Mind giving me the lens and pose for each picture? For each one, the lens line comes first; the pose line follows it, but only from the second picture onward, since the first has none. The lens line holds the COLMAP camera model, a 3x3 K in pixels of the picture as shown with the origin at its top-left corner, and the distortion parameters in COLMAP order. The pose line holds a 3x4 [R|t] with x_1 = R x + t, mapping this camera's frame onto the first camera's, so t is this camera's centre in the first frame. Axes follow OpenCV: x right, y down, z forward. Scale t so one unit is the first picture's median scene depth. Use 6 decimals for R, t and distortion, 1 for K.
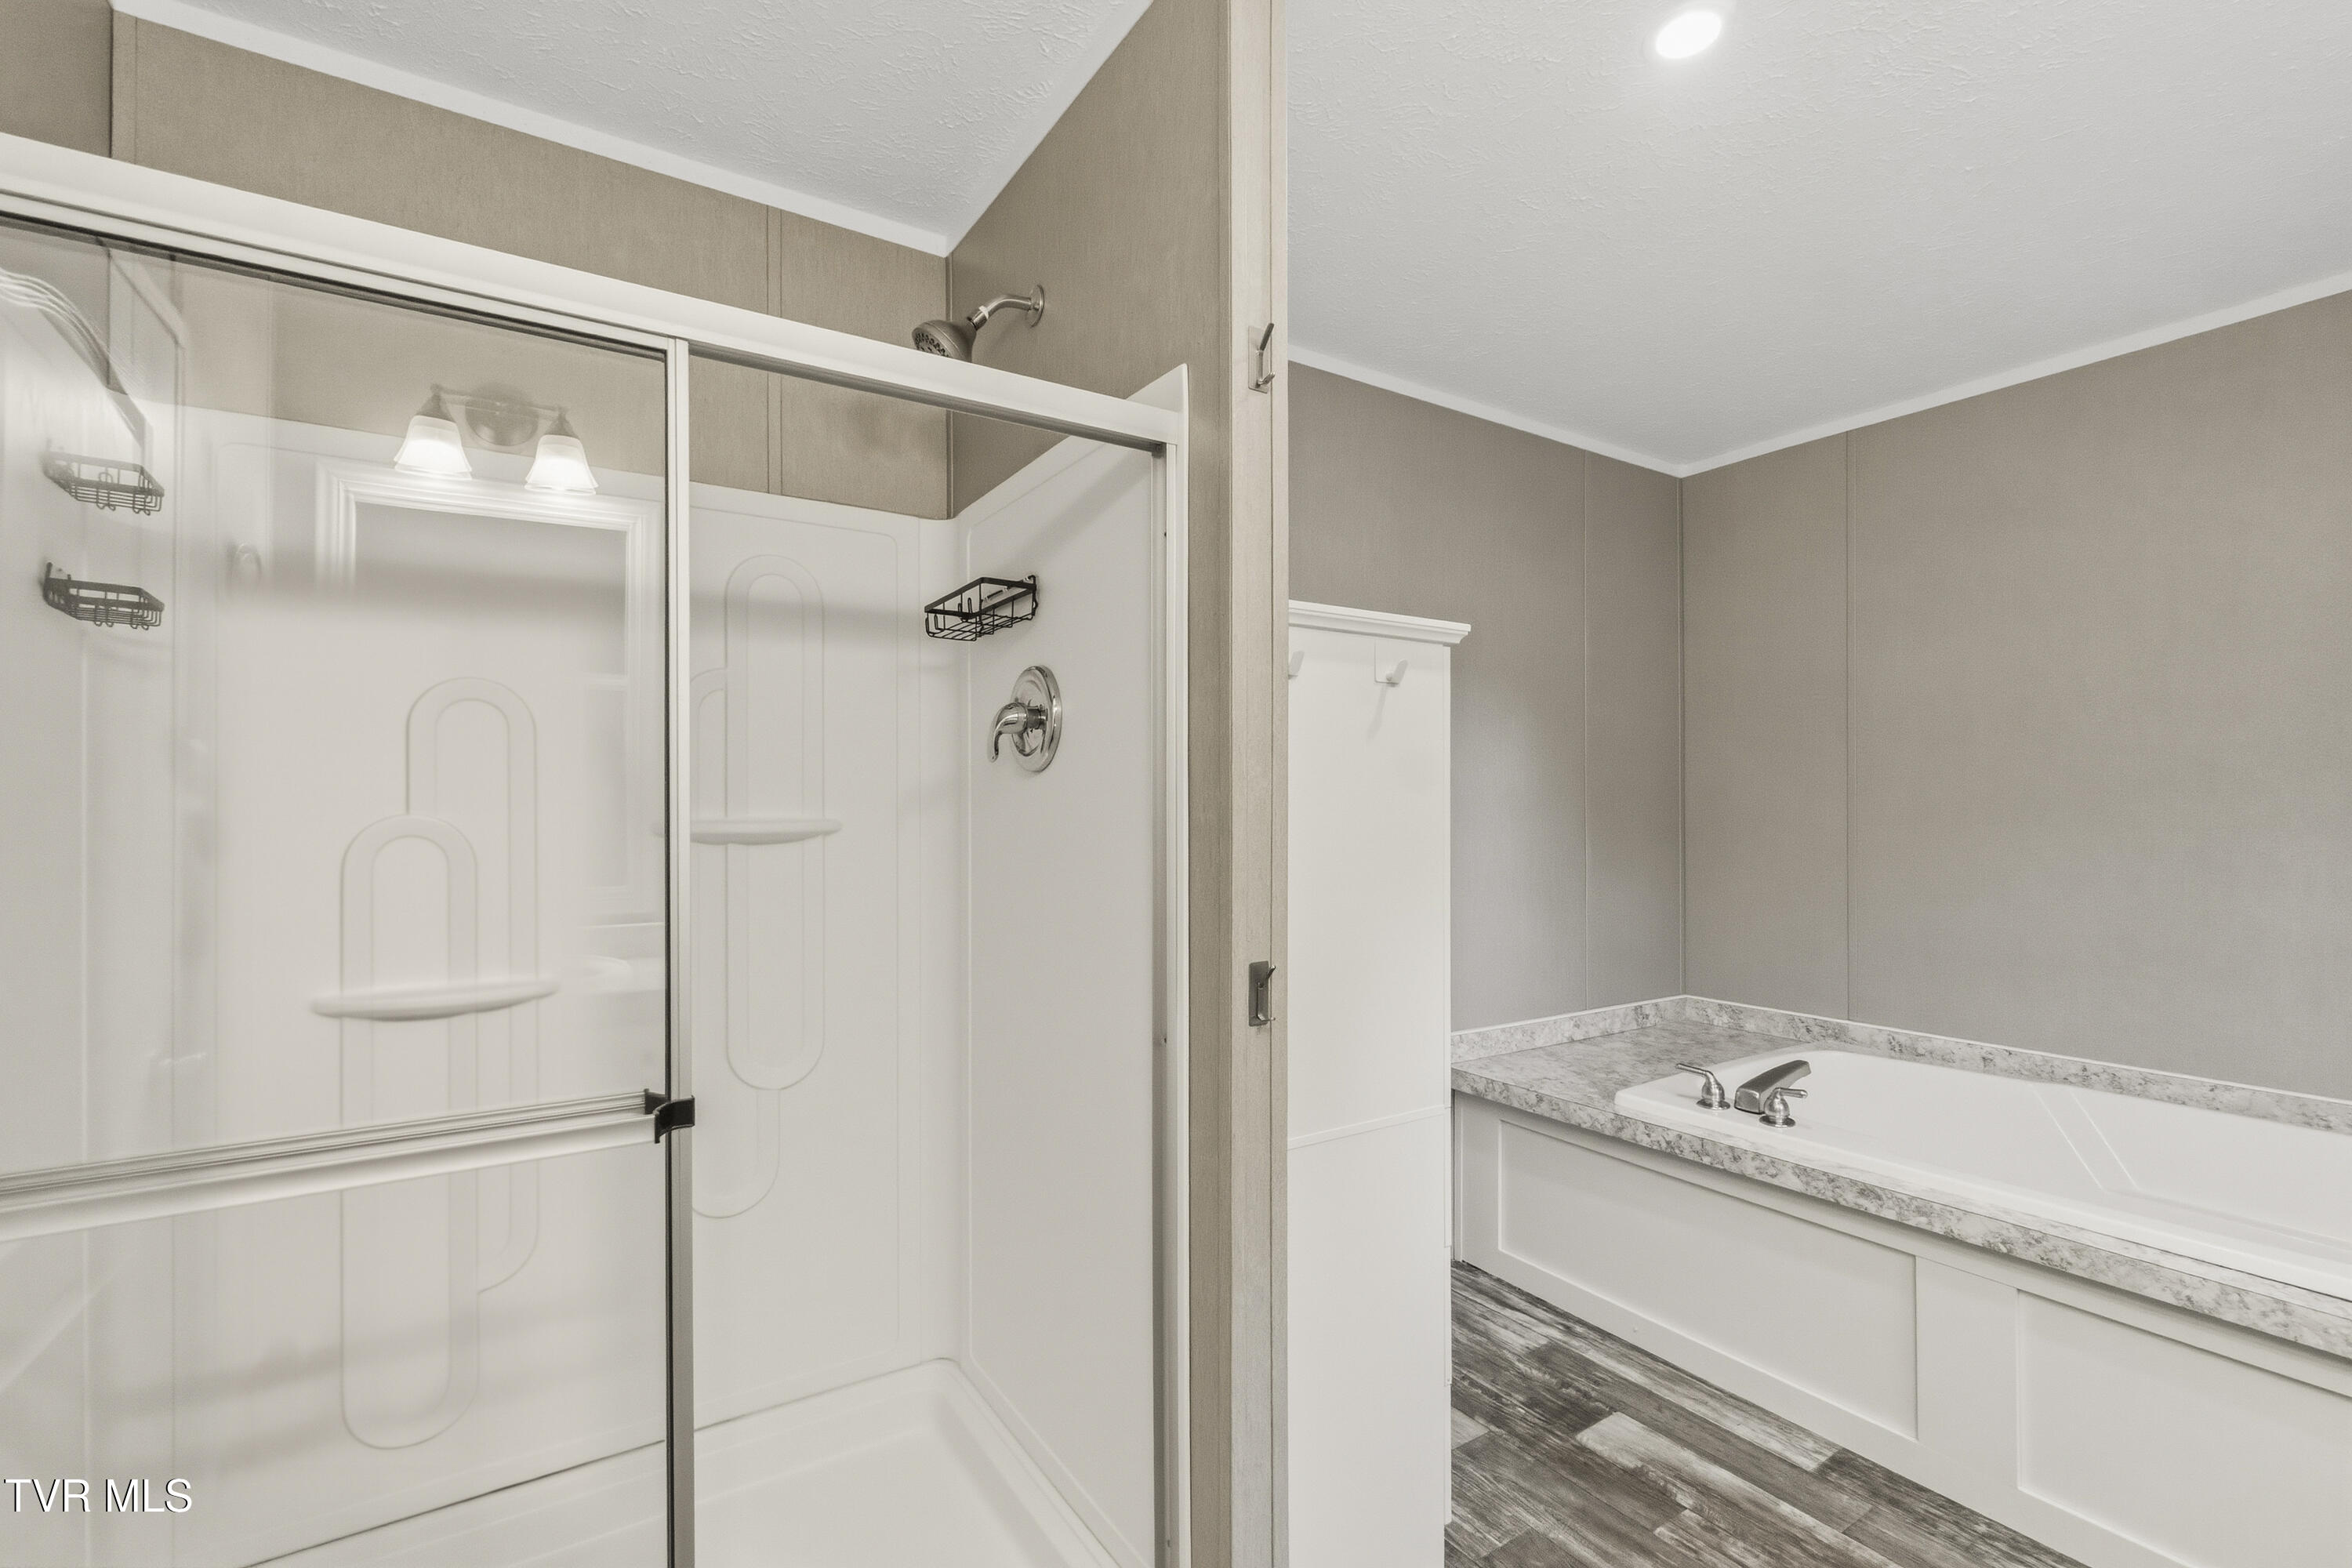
lens RADIAL K [[1019.3, 0, 1169.9], [0, 1019.3, 796.7], [0, 0, 1]] dist [-0.002068, -0.000250]
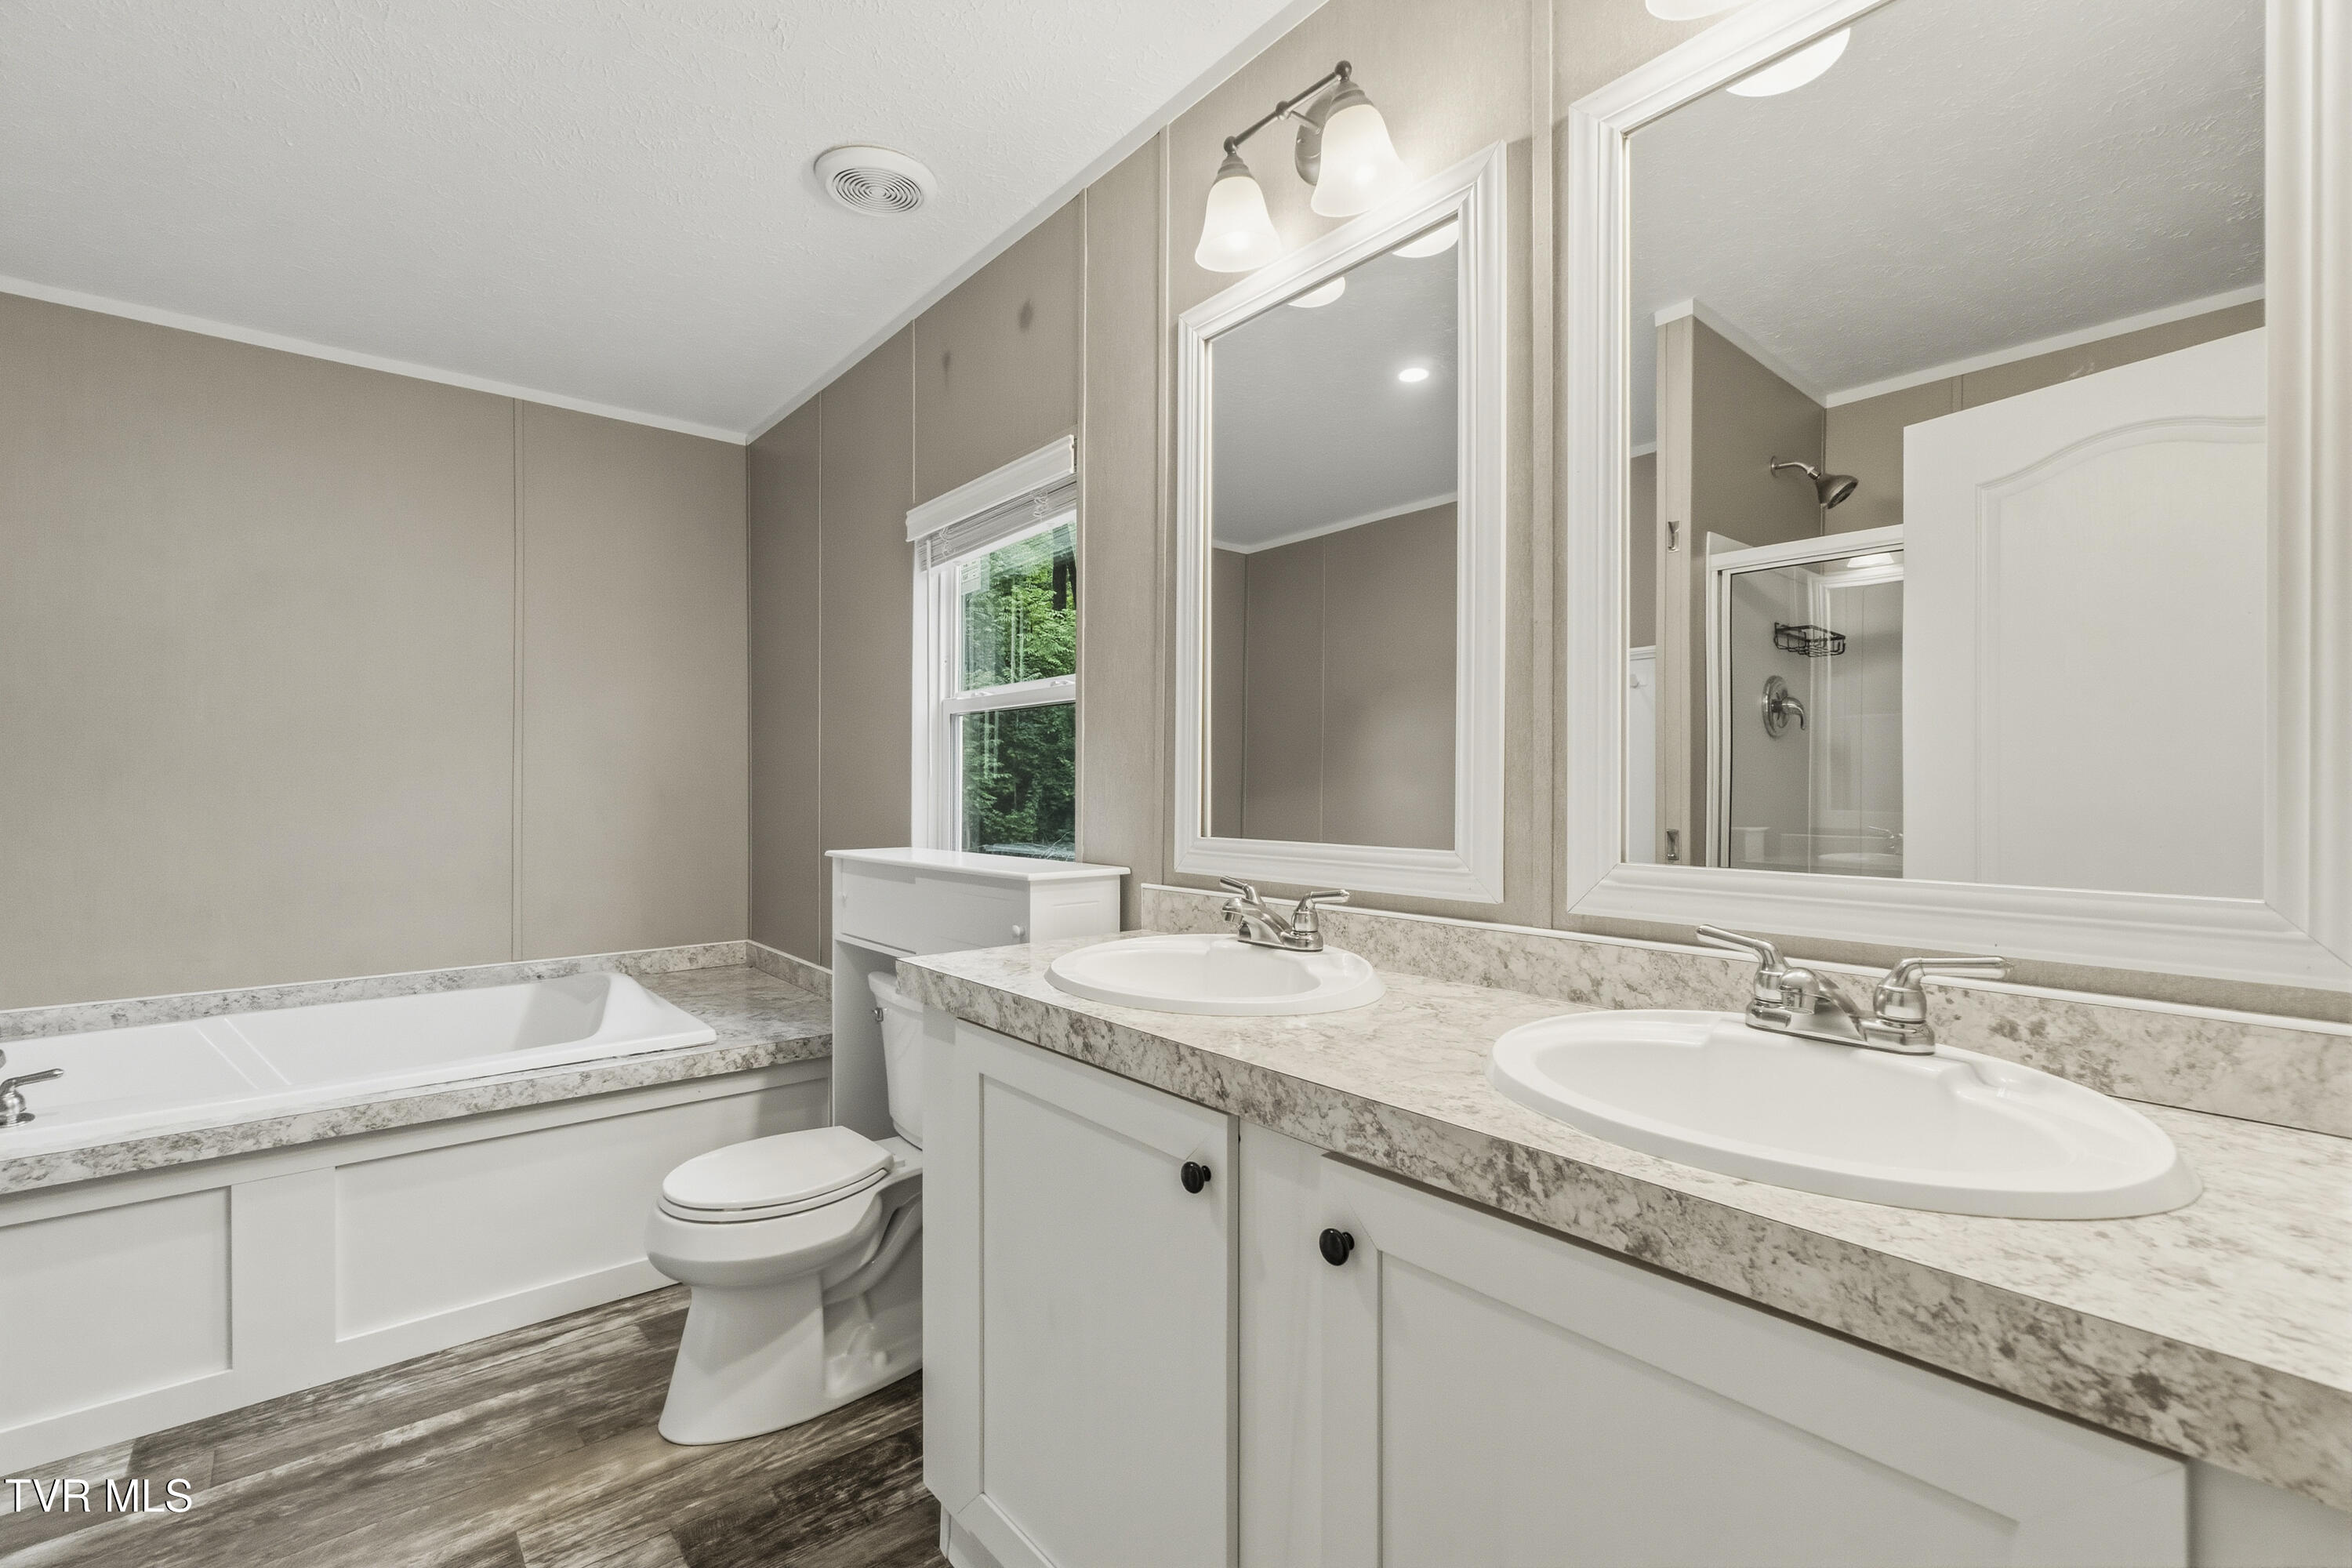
lens RADIAL K [[1019.3, 0, 1169.9], [0, 1019.3, 796.7], [0, 0, 1]] dist [-0.002068, -0.000250]
pose [[-0.131086, -0.010659, 0.991314, -0.384475], [-0.010900, 0.999897, 0.009310, 0.049072], [-0.991311, -0.009585, -0.131189, 0.221014]]
